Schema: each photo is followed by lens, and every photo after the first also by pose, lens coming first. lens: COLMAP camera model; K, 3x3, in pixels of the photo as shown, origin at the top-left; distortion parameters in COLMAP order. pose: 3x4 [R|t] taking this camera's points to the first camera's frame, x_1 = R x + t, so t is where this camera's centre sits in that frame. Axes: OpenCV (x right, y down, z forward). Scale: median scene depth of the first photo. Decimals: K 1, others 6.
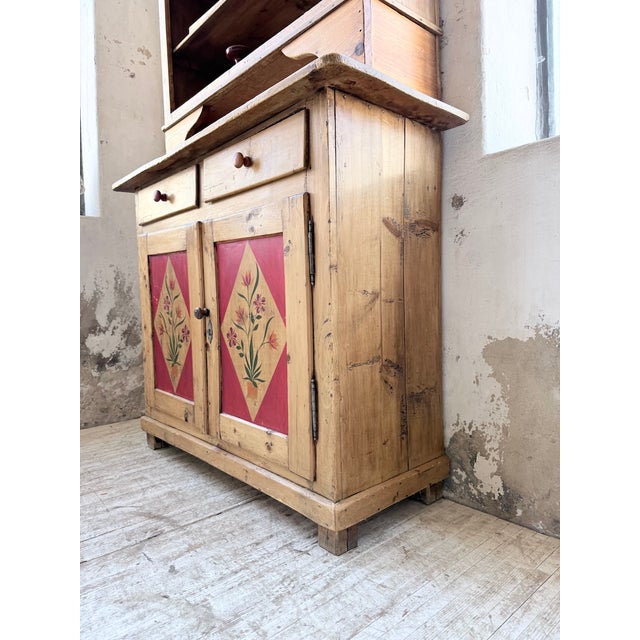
lens RADIAL K [[450.3, 0, 318.4], [0, 450.3, 318.9], [0, 0, 1]] dist [0.062008, -0.092699]
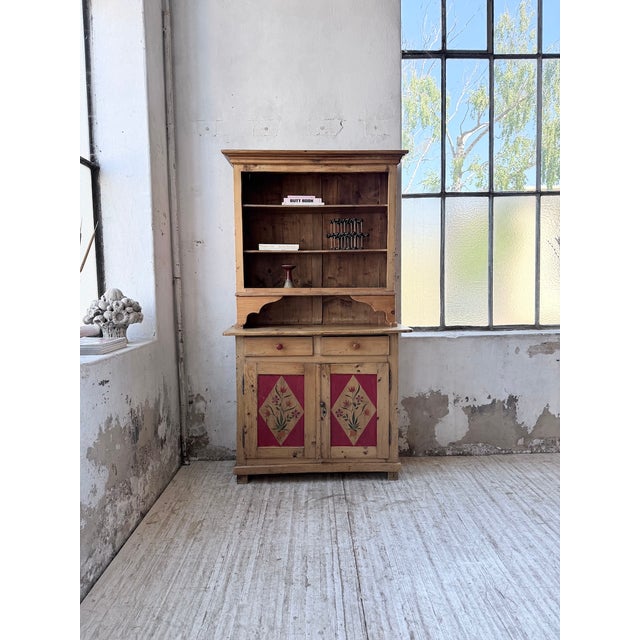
lens RADIAL K [[450.3, 0, 323.0], [0, 450.3, 315.3], [0, 0, 1]] dist [0.062008, -0.092699]
pose [[0.646204, -0.028084, 0.762648, -2.160076], [0.028740, 0.999509, 0.012454, -0.535120], [-0.762623, 0.013870, 0.646694, -0.509206]]
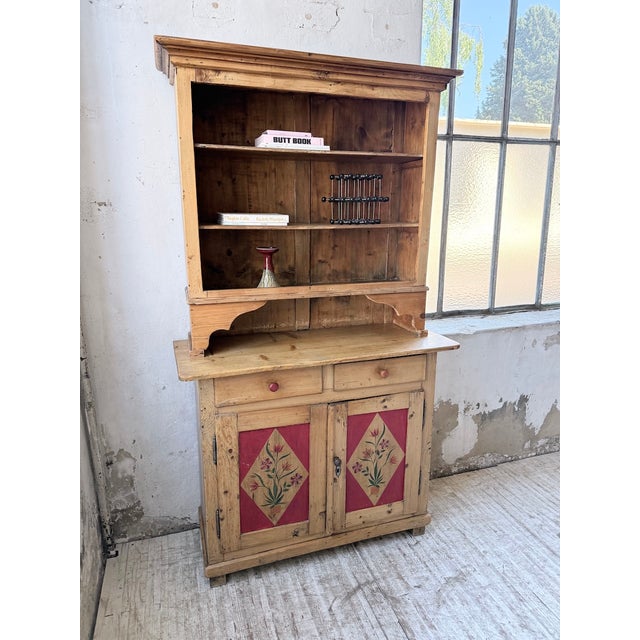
lens RADIAL K [[450.3, 0, 320.5], [0, 450.3, 317.2], [0, 0, 1]] dist [0.062008, -0.092699]
pose [[0.394133, -0.186490, 0.899934, -1.725929], [0.032306, 0.981402, 0.189223, -0.862799], [-0.918485, -0.045506, 0.392828, 0.520982]]
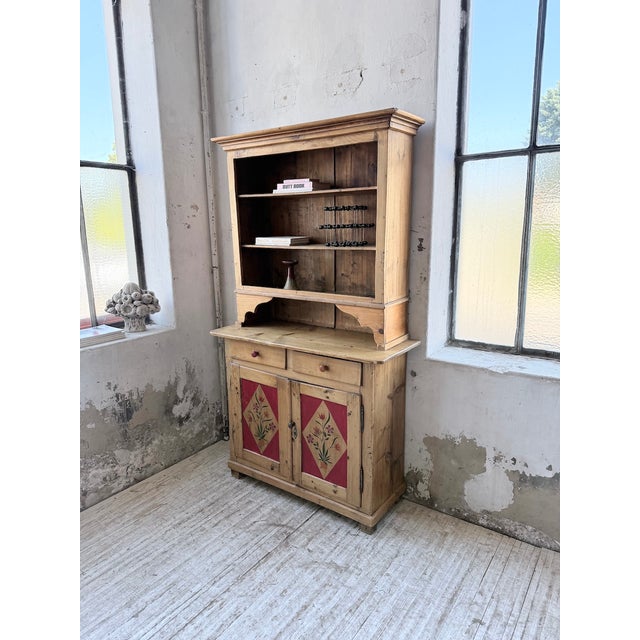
lens RADIAL K [[450.3, 0, 318.5], [0, 450.3, 317.2], [0, 0, 1]] dist [0.062008, -0.092699]
pose [[0.974146, -0.032223, 0.223609, -0.632847], [-0.001283, 0.988971, 0.148103, -0.862347], [-0.225915, -0.144561, 0.963361, -0.976967]]
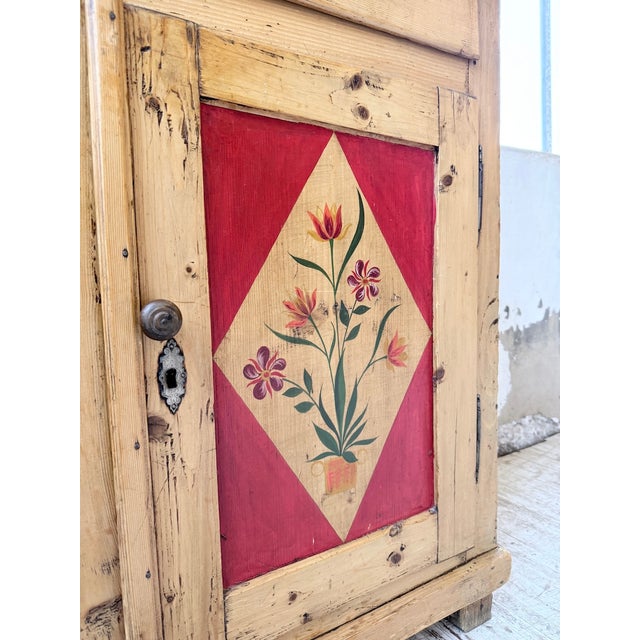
lens RADIAL K [[450.3, 0, 317.1], [0, 450.3, 320.6], [0, 0, 1]] dist [0.062008, -0.092699]
pose [[0.188474, -0.080389, 0.978782, -0.584993], [0.071050, 0.995149, 0.068052, -0.027194], [-0.979505, 0.056717, 0.193271, 0.926163]]
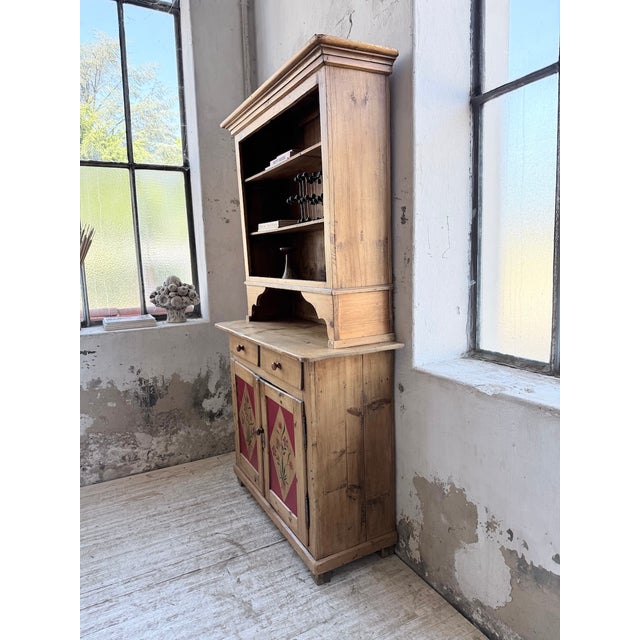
lens RADIAL K [[450.3, 0, 318.5], [0, 450.3, 317.7], [0, 0, 1]] dist [0.062008, -0.092699]
pose [[0.972619, 0.023564, -0.231208, 0.391657], [-0.001967, 0.995645, 0.093200, -0.675602], [0.232398, -0.090194, 0.968430, -0.659048]]
